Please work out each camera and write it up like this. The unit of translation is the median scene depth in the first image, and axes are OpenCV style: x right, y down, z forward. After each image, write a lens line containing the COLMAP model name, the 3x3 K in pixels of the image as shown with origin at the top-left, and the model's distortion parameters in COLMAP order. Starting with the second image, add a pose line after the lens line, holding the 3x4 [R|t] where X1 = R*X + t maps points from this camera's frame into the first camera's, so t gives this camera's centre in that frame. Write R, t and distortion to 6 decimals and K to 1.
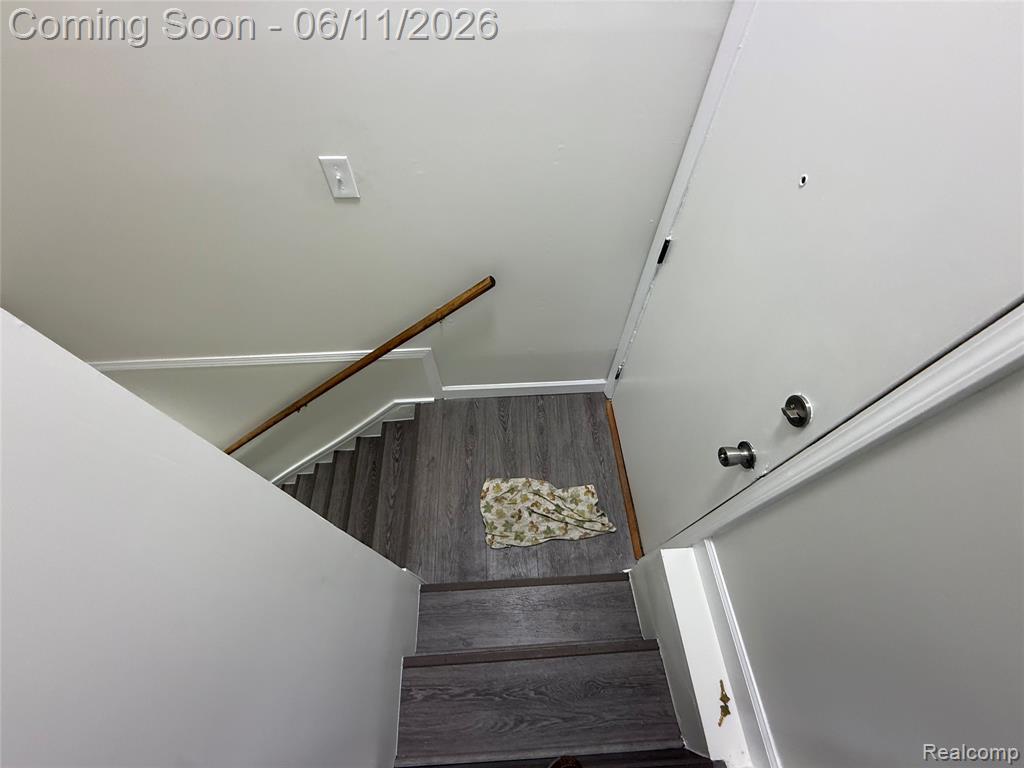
lens RADIAL K [[405.3, 0, 509.1], [0, 405.3, 383.8], [0, 0, 1]] dist [0.001199, -0.000074]
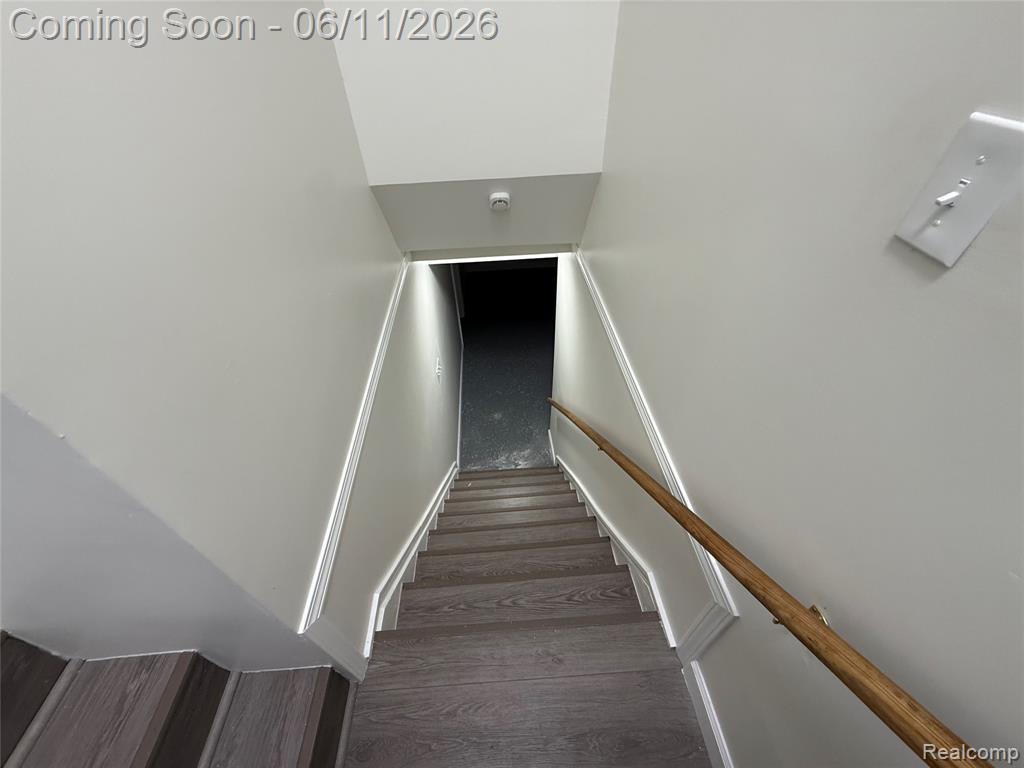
lens RADIAL K [[405.3, 0, 509.1], [0, 405.3, 383.8], [0, 0, 1]] dist [0.001199, -0.000074]
pose [[0.009480, 0.679401, -0.733706, -0.030909], [-0.813478, 0.431941, 0.389461, -0.152676], [0.581518, 0.593162, 0.556773, 0.388113]]
